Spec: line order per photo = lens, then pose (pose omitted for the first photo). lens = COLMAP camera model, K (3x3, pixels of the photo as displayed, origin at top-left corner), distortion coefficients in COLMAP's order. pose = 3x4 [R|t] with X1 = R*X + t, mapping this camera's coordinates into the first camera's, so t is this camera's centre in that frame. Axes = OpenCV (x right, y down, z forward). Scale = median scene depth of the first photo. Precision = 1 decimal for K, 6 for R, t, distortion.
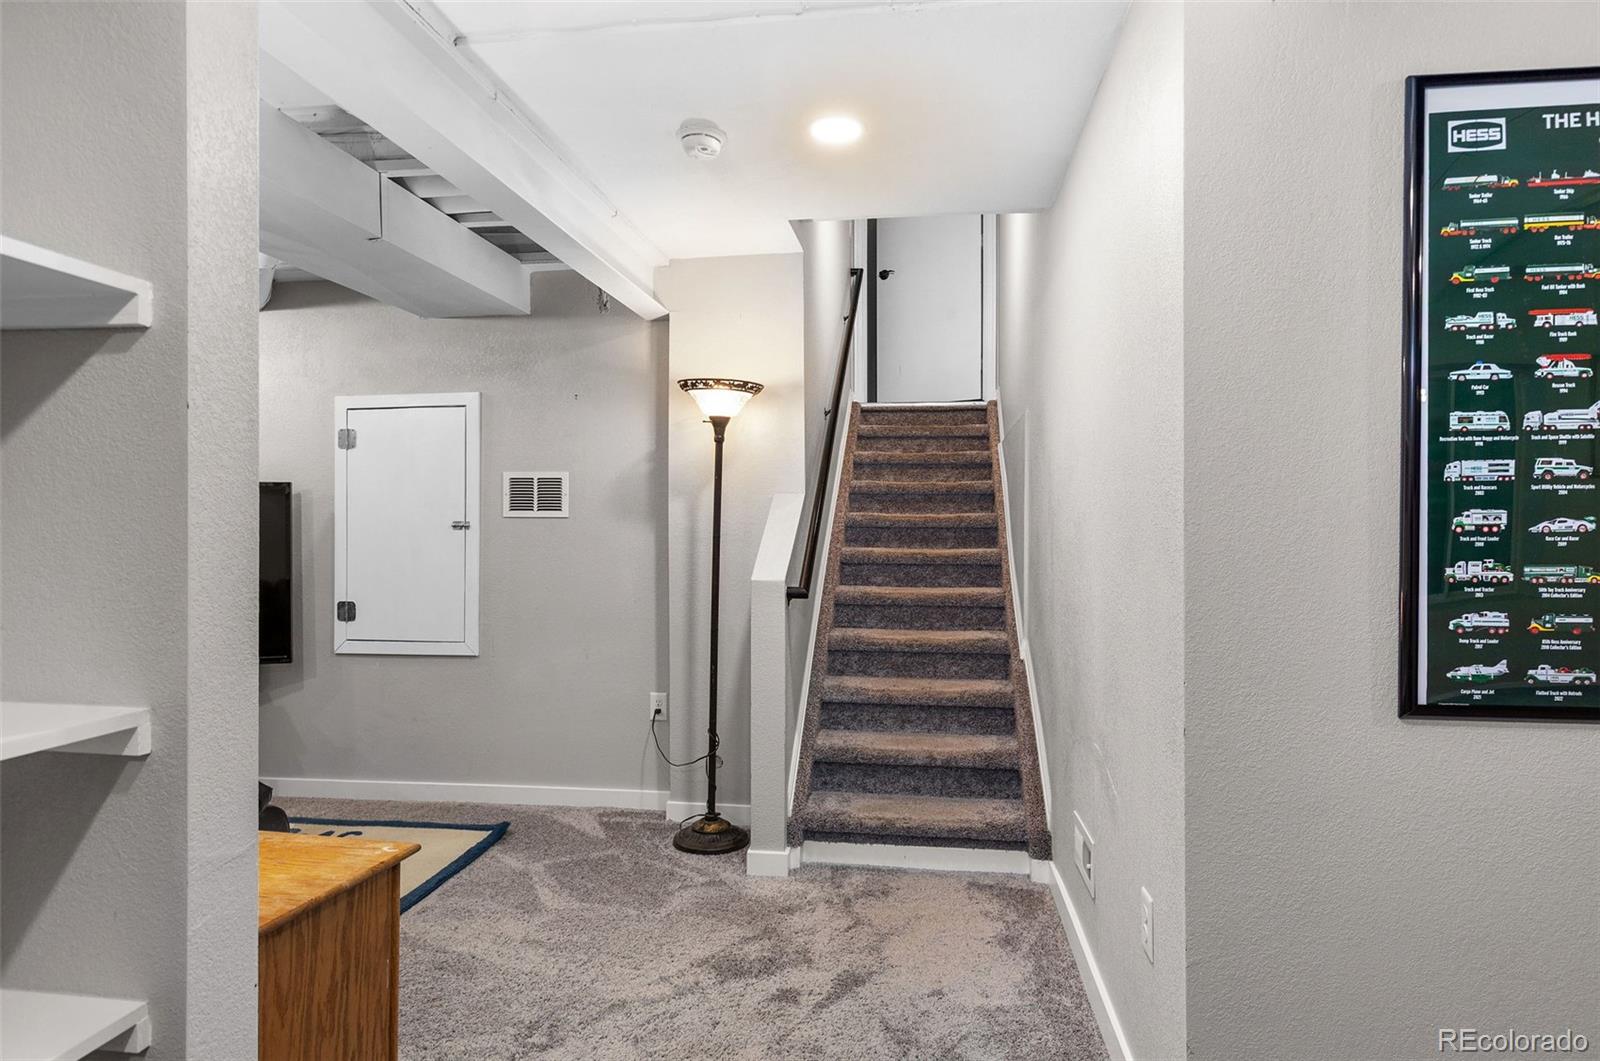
lens RADIAL K [[896.2, 0, 825.0], [0, 896.2, 530.3], [0, 0, 1]] dist [0.021723, 0.000807]
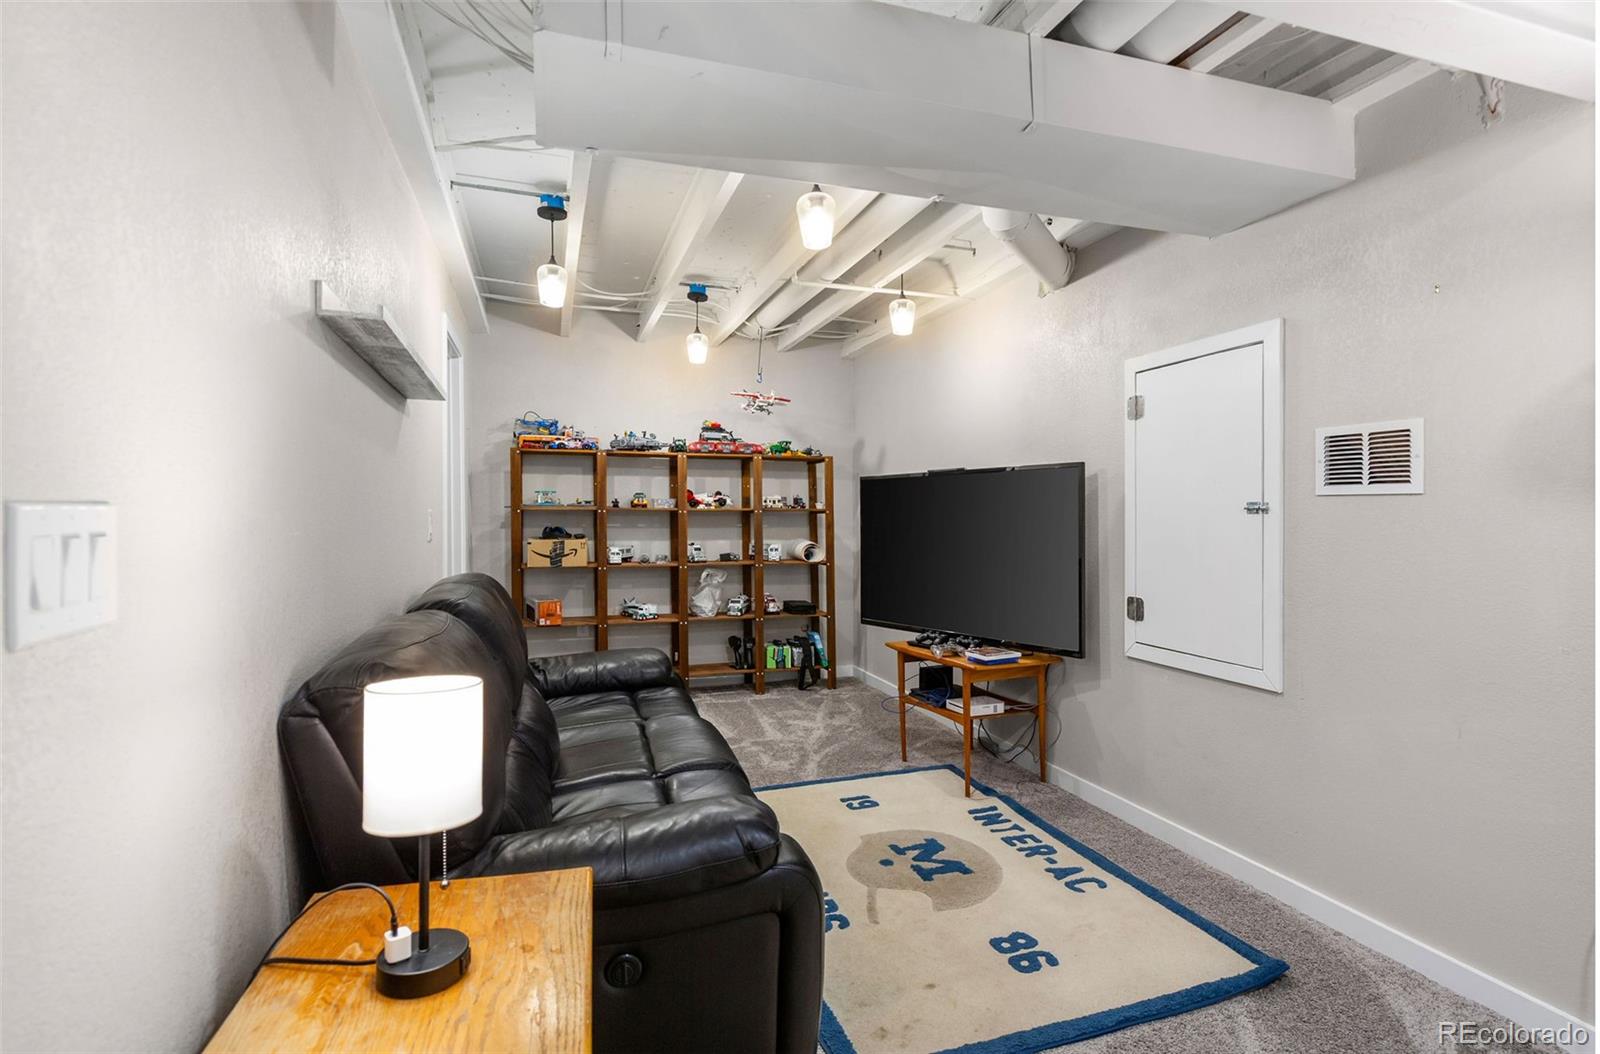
lens RADIAL K [[794.9, 0, 794.4], [0, 794.9, 515.5], [0, 0, 1]] dist [0.001591, 0.000029]
pose [[0.430309, 0.002916, -0.902677, 0.014141], [0.004284, 0.999977, 0.005272, -0.005123], [0.902672, -0.006136, 0.430286, 0.442296]]
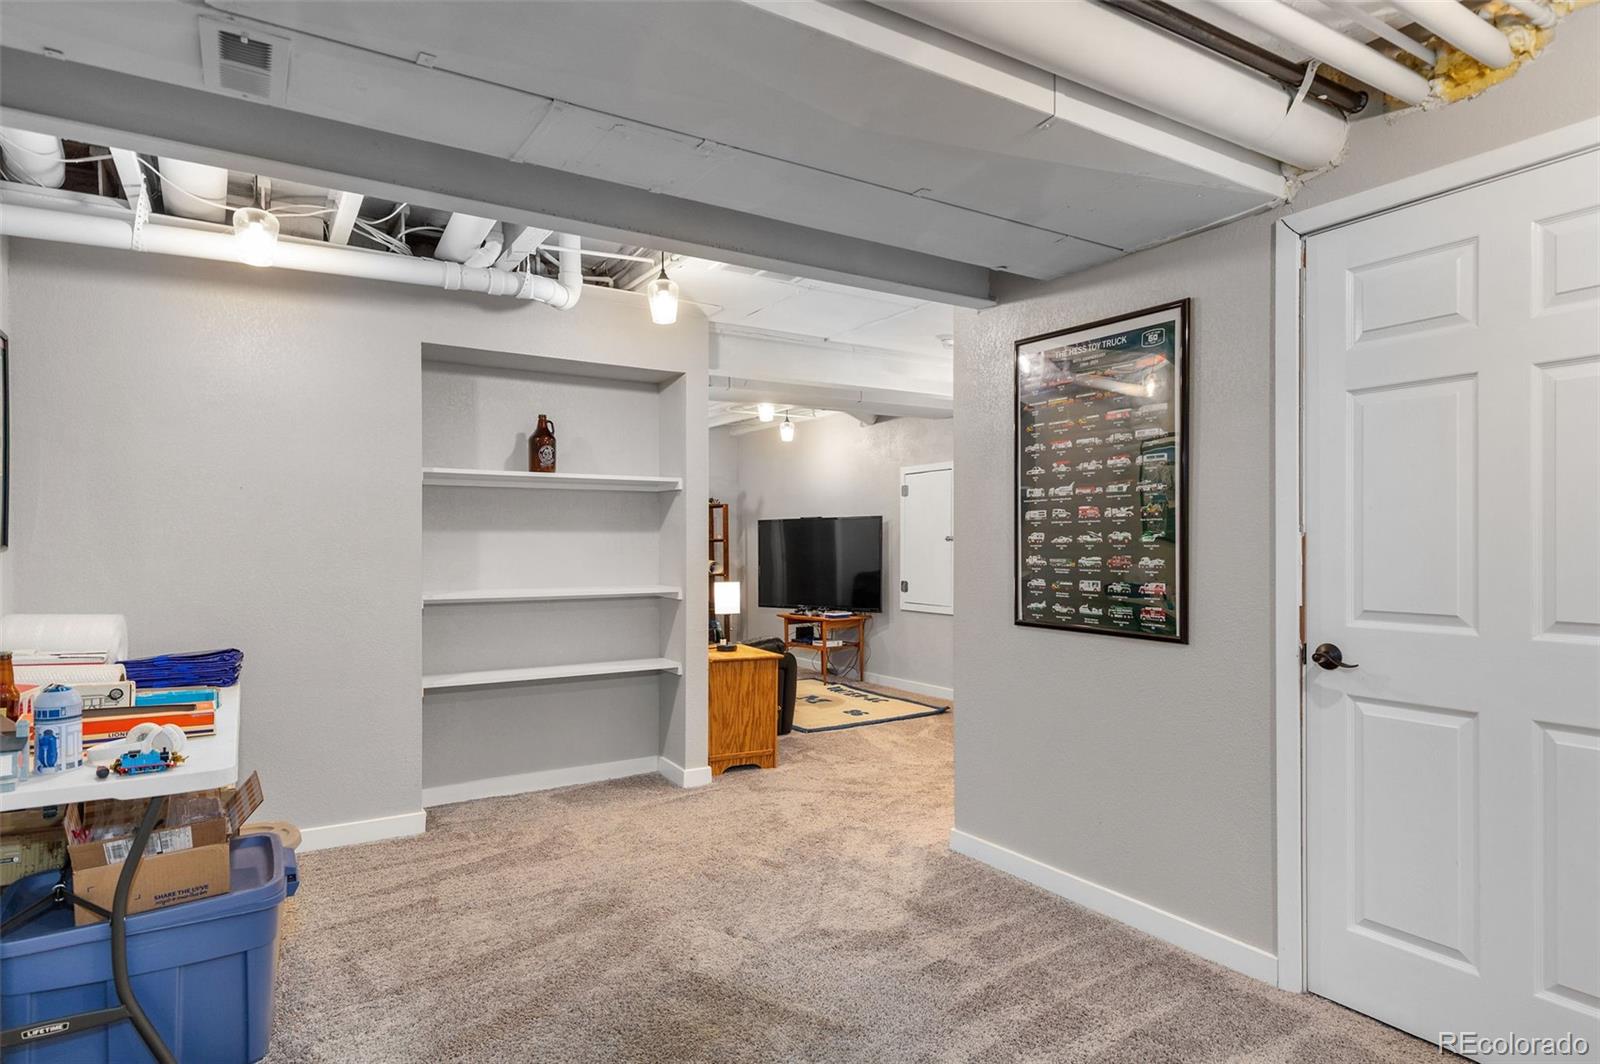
lens RADIAL K [[896.2, 0, 797.0], [0, 896.2, 548.7], [0, 0, 1]] dist [0.021723, 0.000807]
pose [[0.629740, 0.005845, -0.776784, 0.839069], [0.000664, 0.999967, 0.008063, -0.000728], [0.776805, -0.005594, 0.629716, -0.340955]]
